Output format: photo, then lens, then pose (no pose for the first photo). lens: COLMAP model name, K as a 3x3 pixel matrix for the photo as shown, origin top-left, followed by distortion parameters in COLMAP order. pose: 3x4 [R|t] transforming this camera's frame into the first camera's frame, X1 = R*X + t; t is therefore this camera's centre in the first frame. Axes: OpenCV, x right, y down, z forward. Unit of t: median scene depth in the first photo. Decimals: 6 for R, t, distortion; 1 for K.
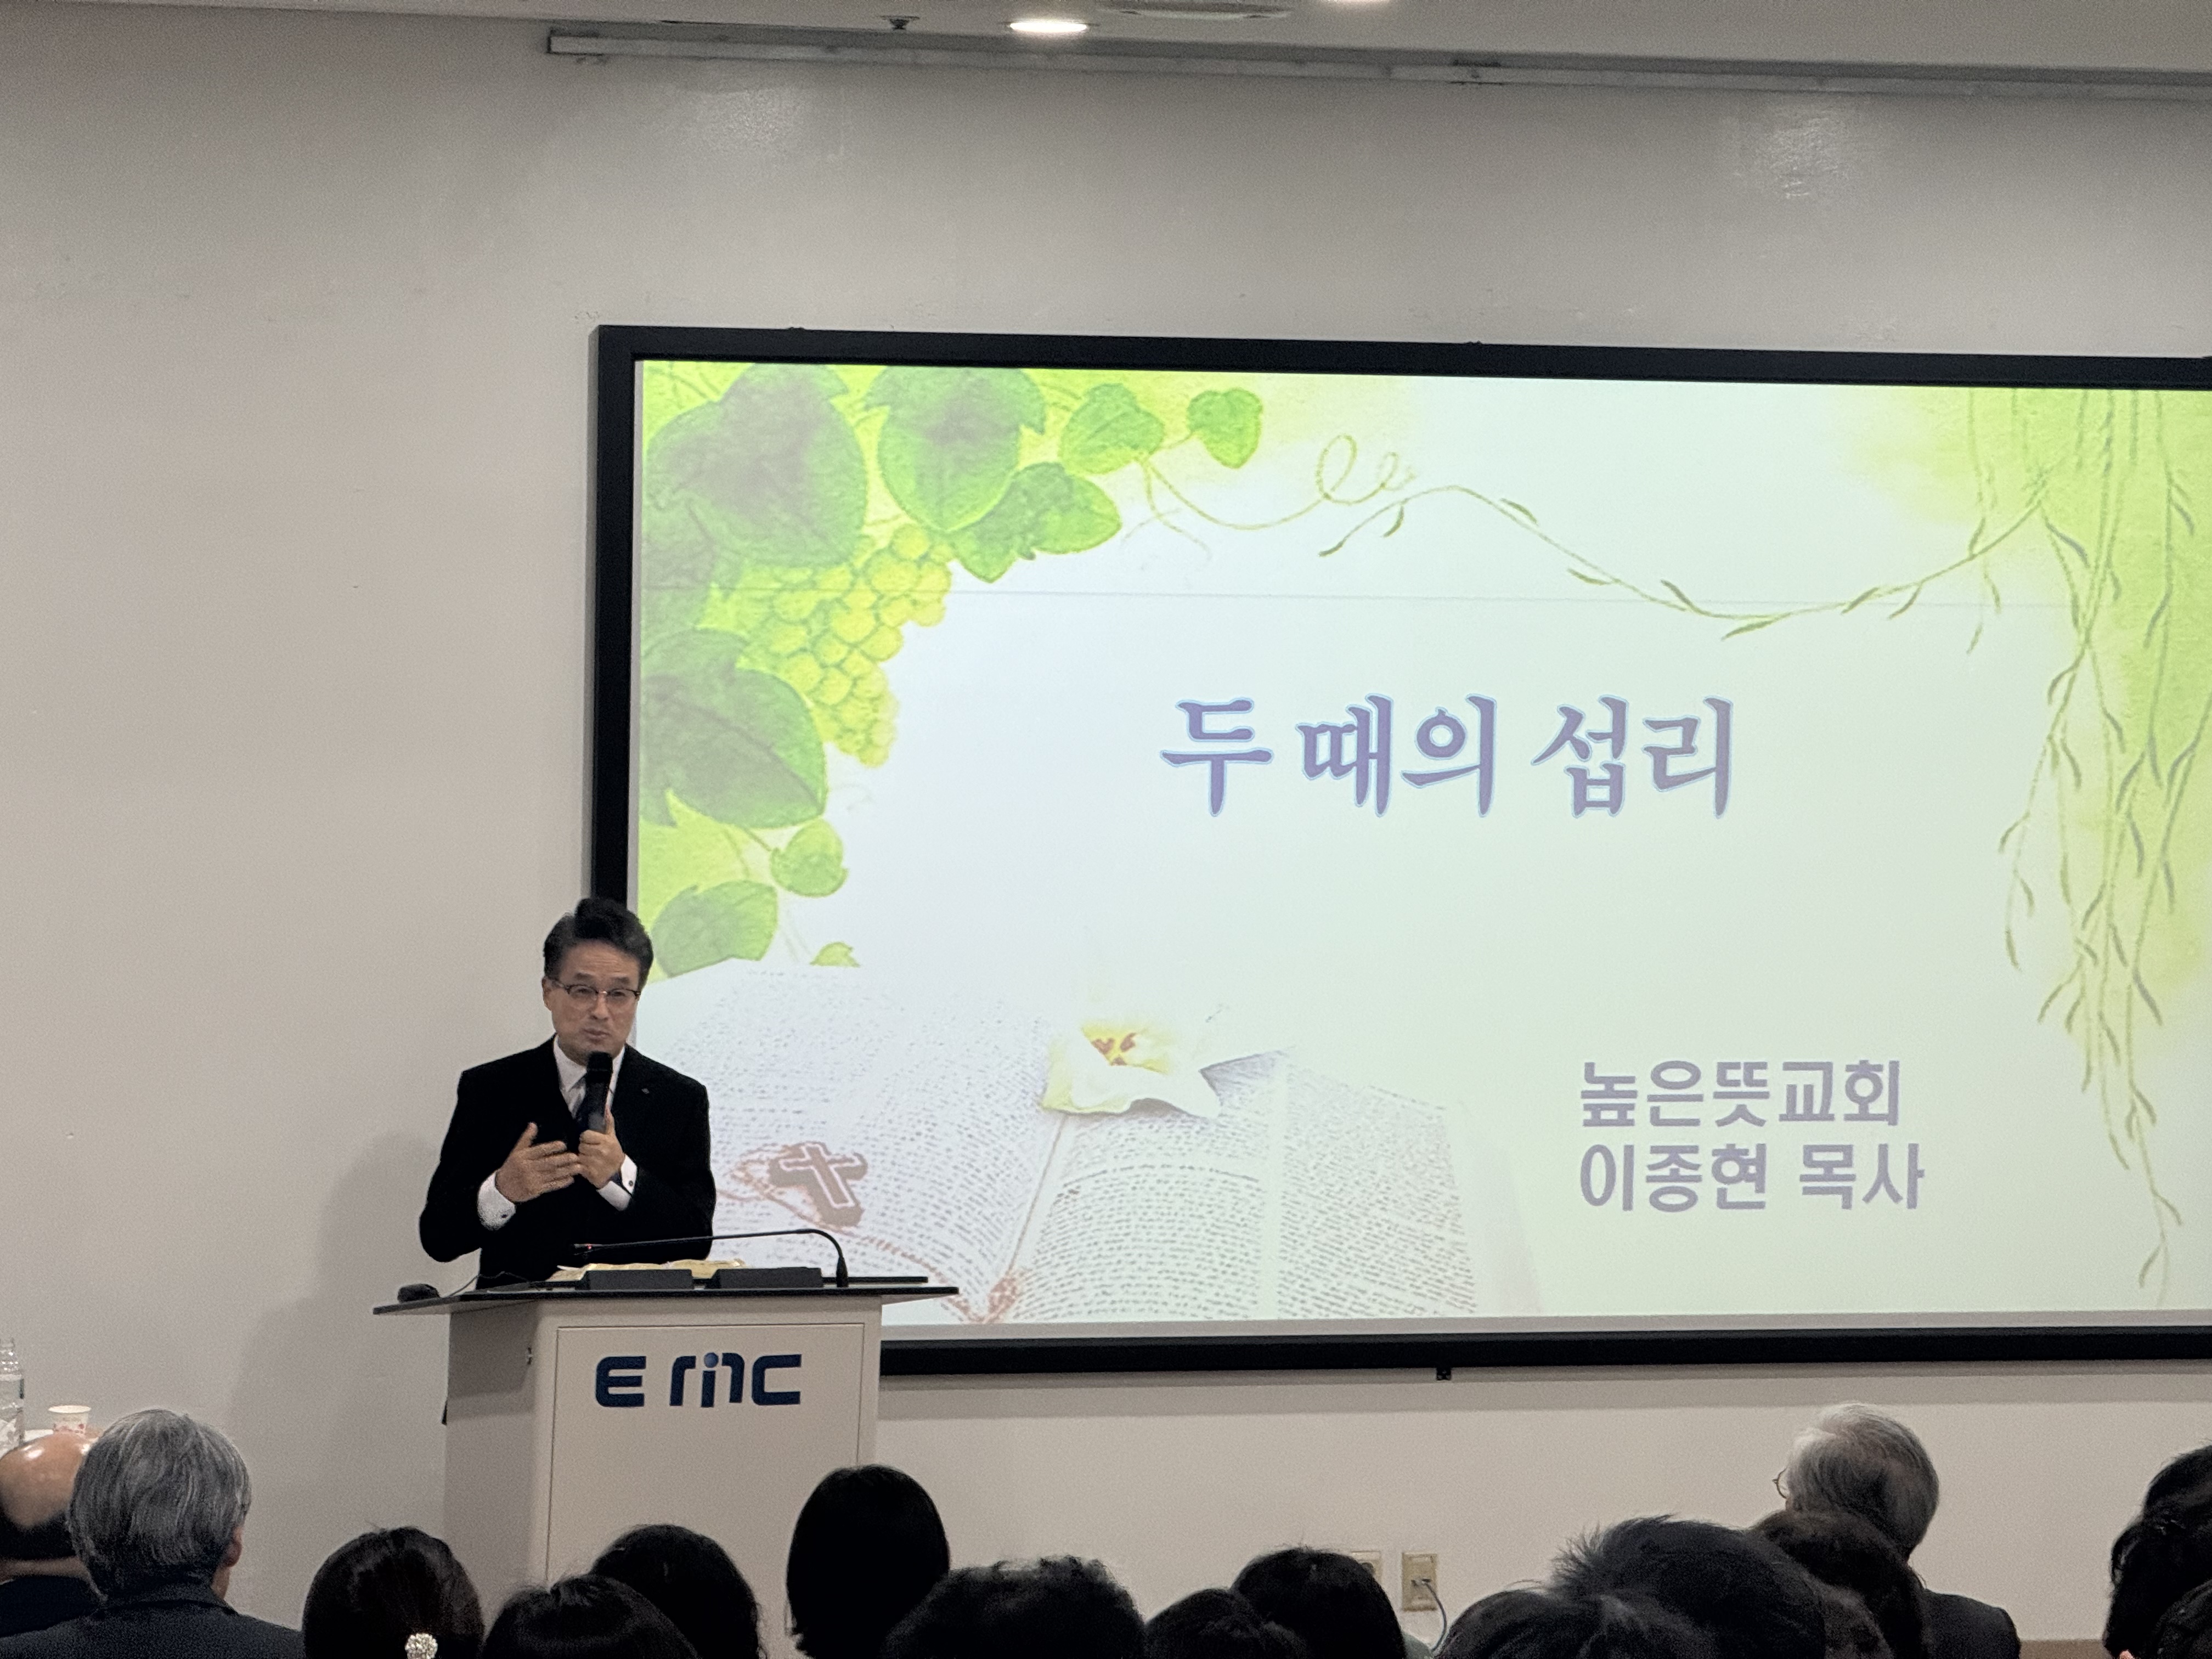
lens RADIAL K [[7781.8, 0, 1104.9], [0, 7781.8, 819.4], [0, 0, 1]] dist [0.195188, 0.000000]
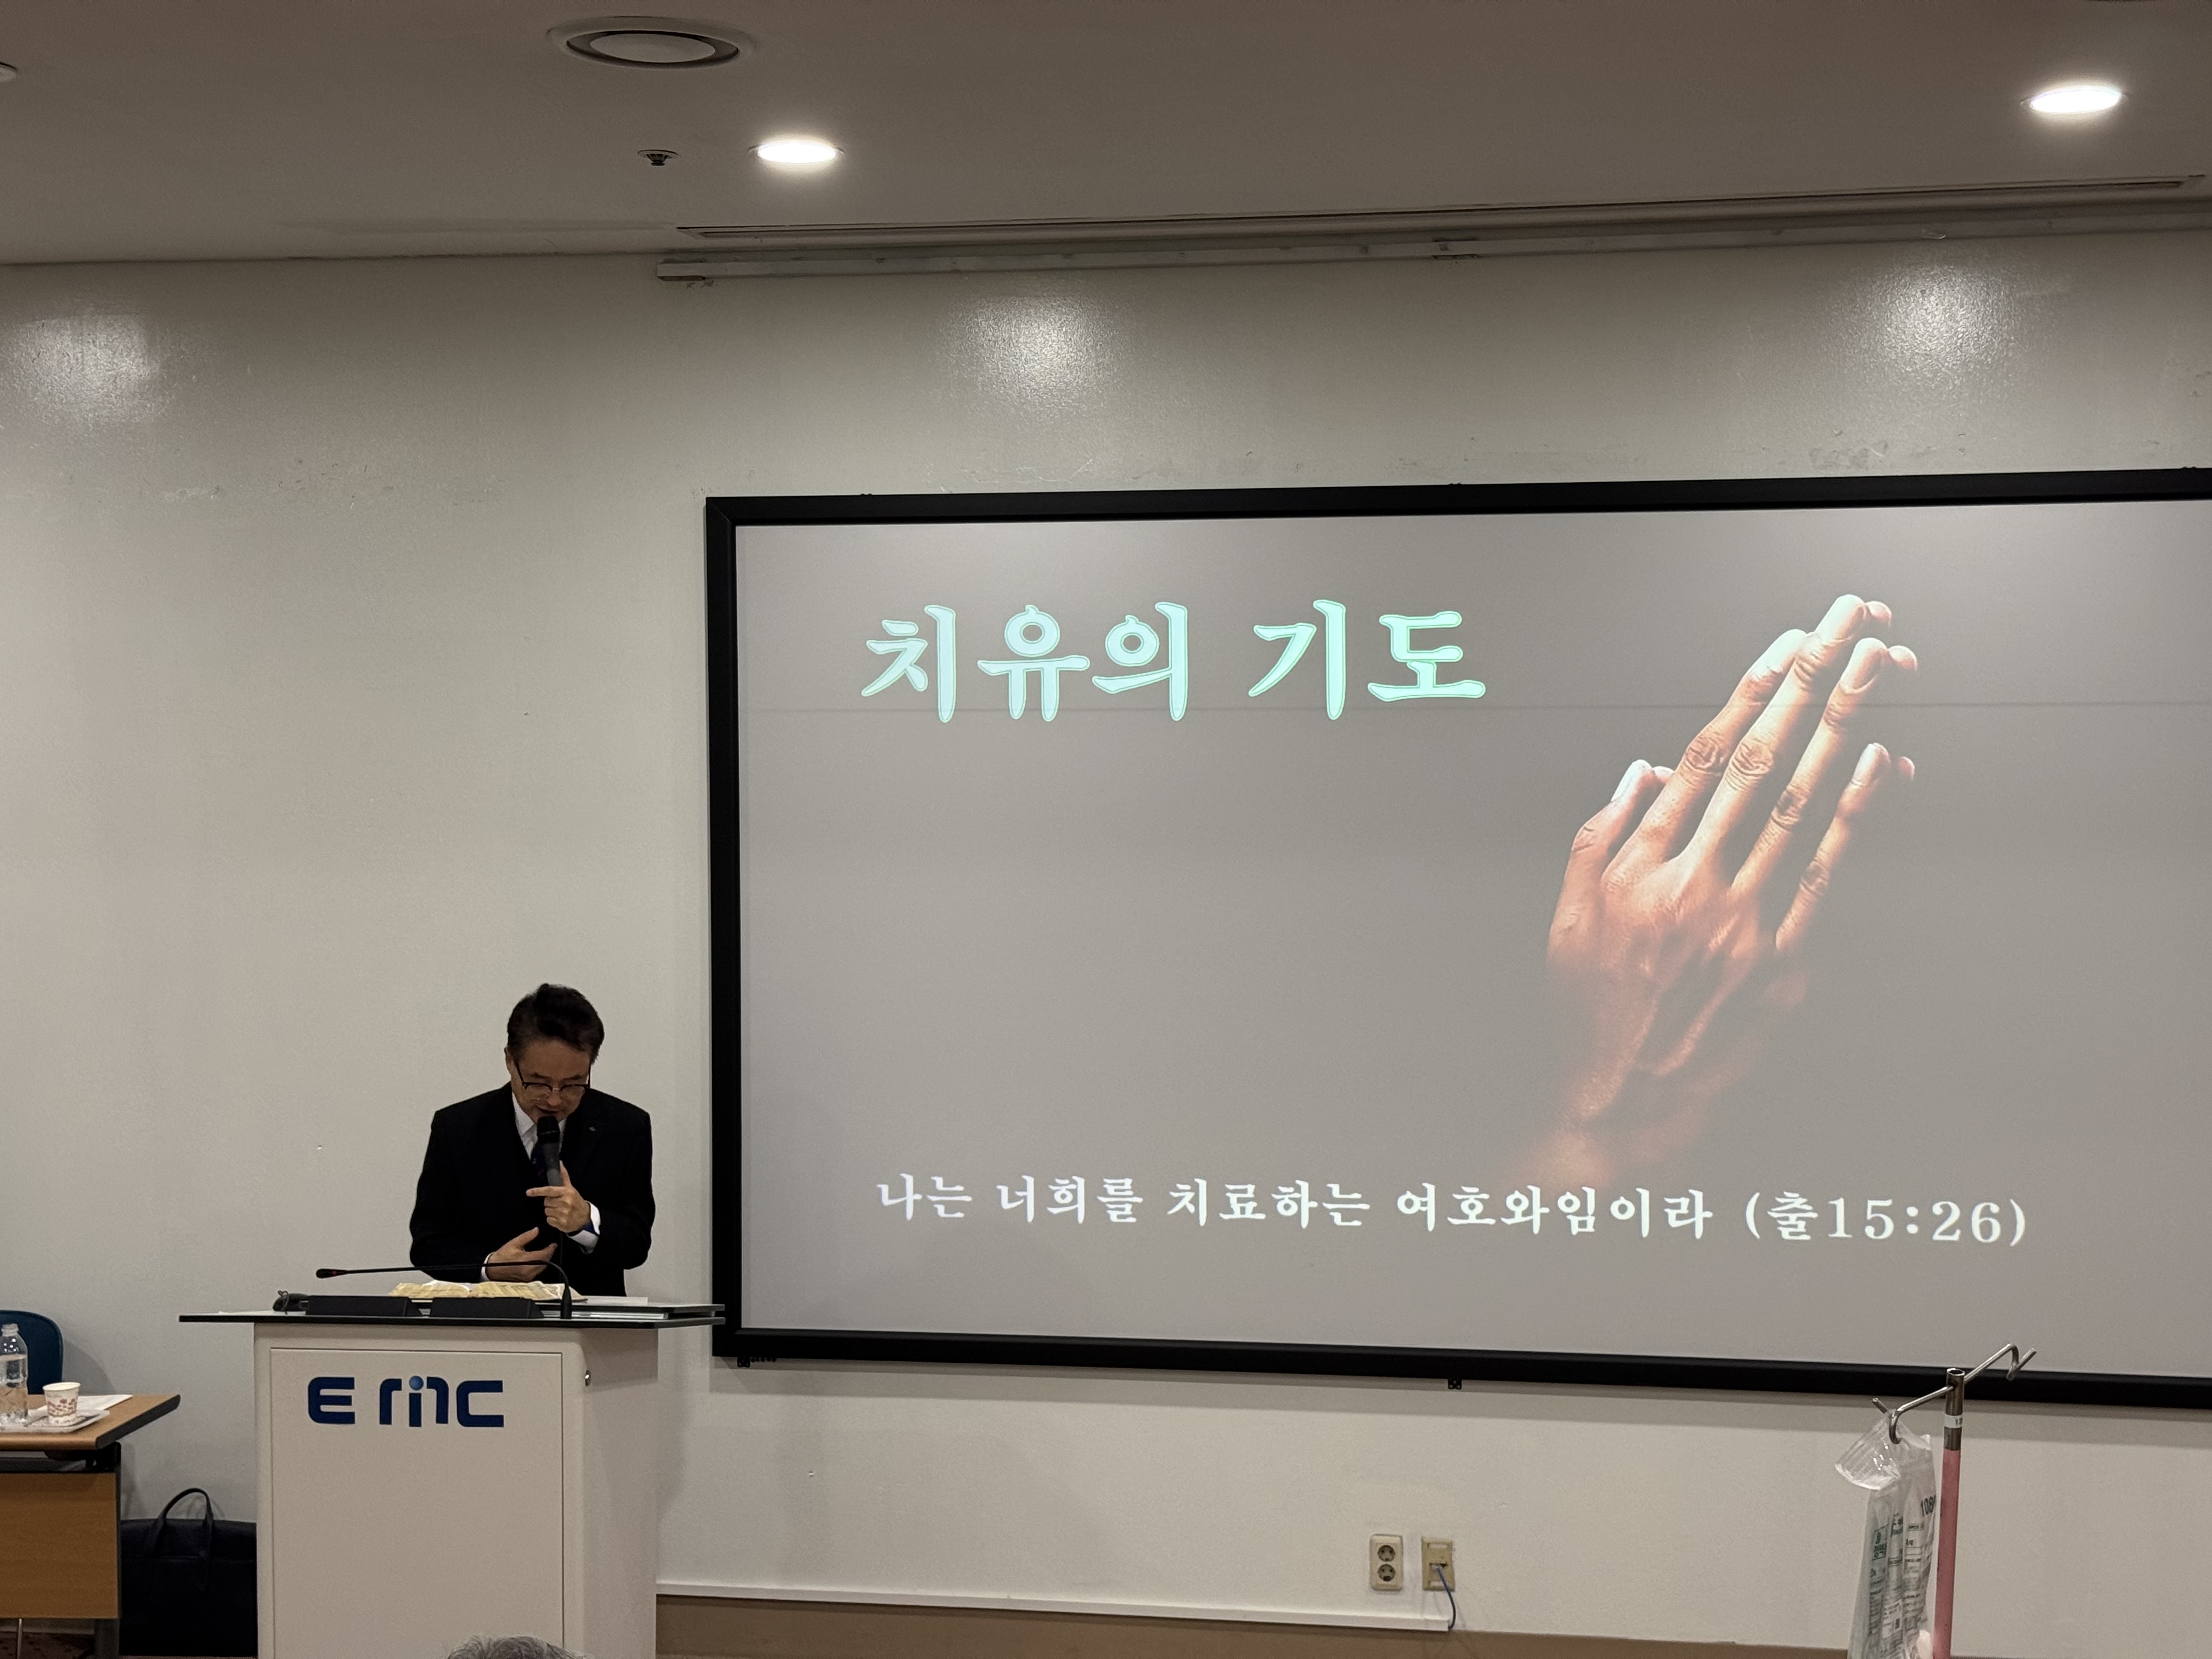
lens RADIAL K [[3091.6, 0, 1107.9], [0, 3091.6, 866.6], [0, 0, 1]] dist [0.124978, 0.000000]
pose [[0.909715, -0.008243, -0.415151, 0.202165], [-0.005470, 0.999478, -0.031831, 0.010341], [0.415197, 0.031229, 0.909195, 0.600824]]
